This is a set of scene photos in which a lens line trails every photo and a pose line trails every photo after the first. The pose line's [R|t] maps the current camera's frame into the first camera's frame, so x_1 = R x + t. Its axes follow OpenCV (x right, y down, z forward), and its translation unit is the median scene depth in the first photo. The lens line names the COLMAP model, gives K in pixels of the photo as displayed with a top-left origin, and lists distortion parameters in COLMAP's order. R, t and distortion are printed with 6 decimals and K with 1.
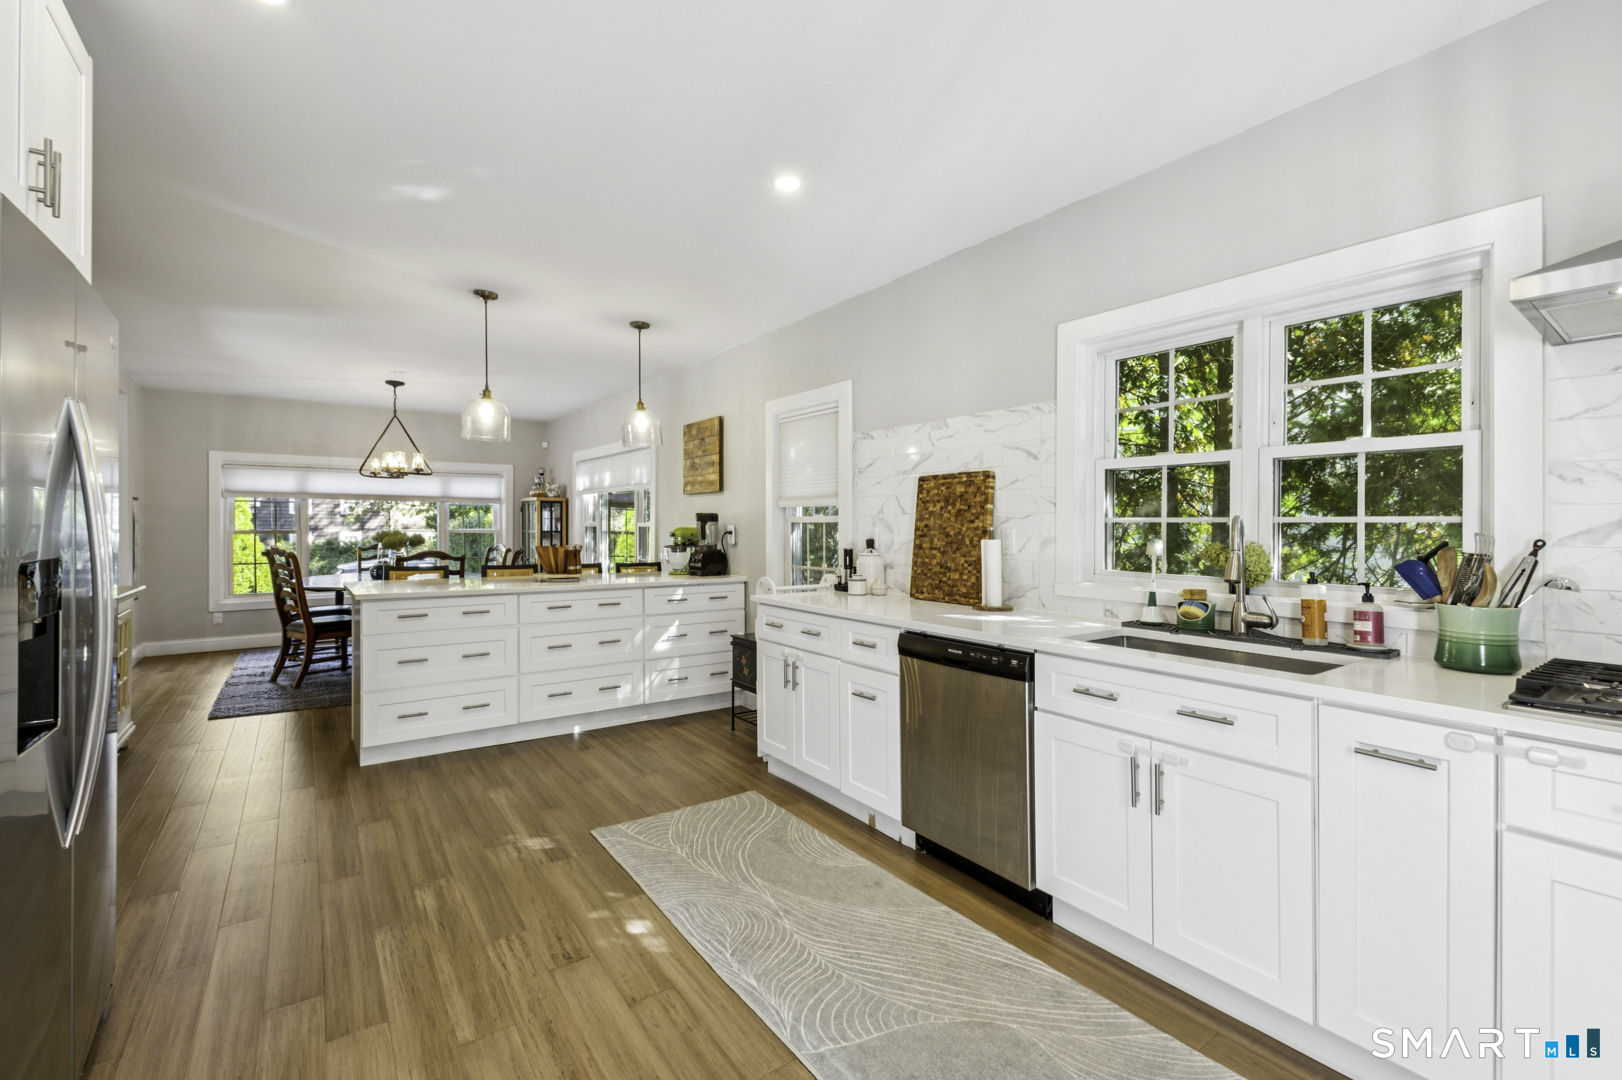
lens RADIAL K [[720.0, 0, 826.6], [0, 720.0, 538.1], [0, 0, 1]] dist [0.011662, -0.003213]
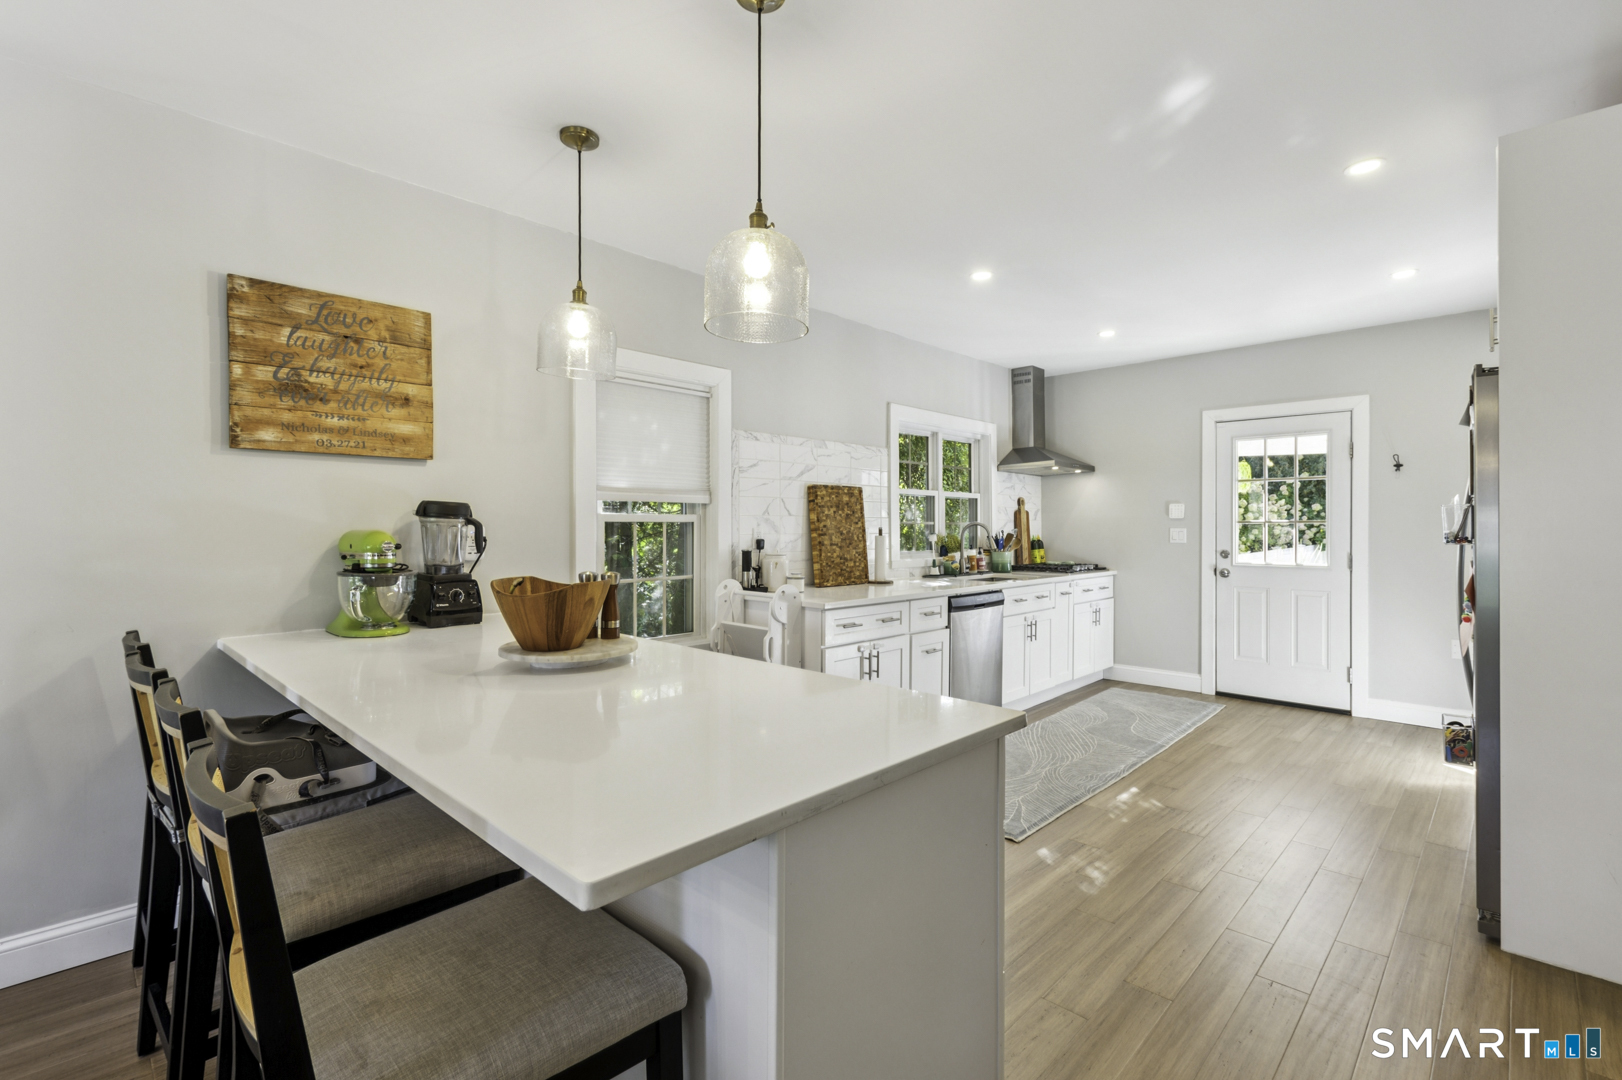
lens RADIAL K [[720.0, 0, 810.3], [0, 720.0, 529.5], [0, 0, 1]] dist [0.011662, -0.003213]
pose [[-0.173144, -0.013103, 0.984809, -1.201282], [0.008843, 0.999851, 0.014858, -0.033918], [-0.984857, 0.011281, -0.173002, 1.398968]]
